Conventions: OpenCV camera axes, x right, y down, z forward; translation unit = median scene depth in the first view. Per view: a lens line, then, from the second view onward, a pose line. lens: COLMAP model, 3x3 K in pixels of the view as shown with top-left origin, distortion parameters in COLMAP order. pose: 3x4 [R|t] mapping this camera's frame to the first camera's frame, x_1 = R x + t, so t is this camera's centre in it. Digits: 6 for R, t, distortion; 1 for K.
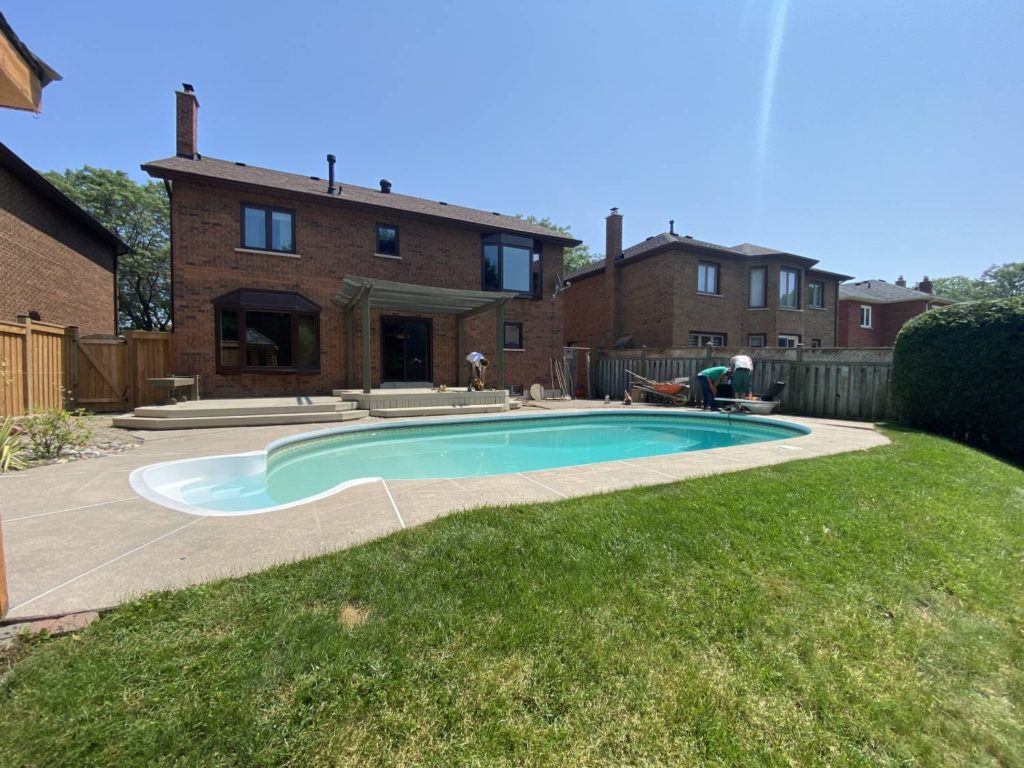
lens RADIAL K [[406.3, 0, 512.0], [0, 406.3, 384.0], [0, 0, 1]] dist [0.027779, -0.021812]
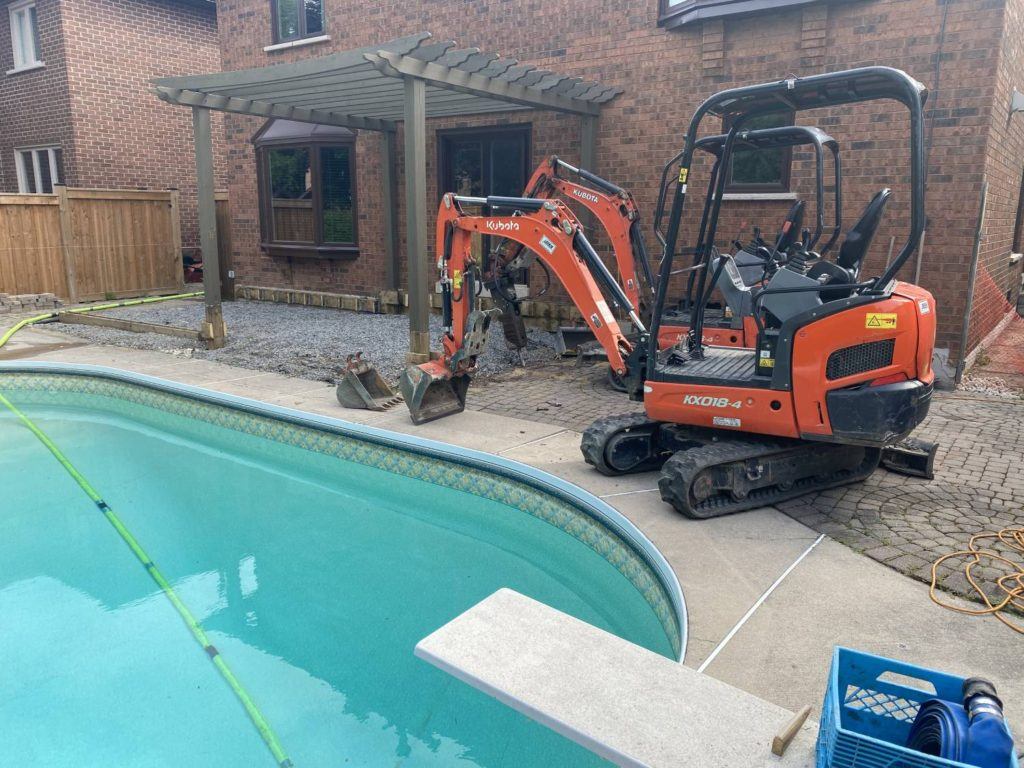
lens RADIAL K [[784.0, 0, 507.5], [0, 784.0, 373.3], [0, 0, 1]] dist [0.012744, -0.008647]
pose [[0.455497, 0.183948, -0.871026, 0.427831], [-0.025866, 0.980741, 0.193592, -0.060456], [0.889862, -0.065651, 0.451482, 0.523298]]
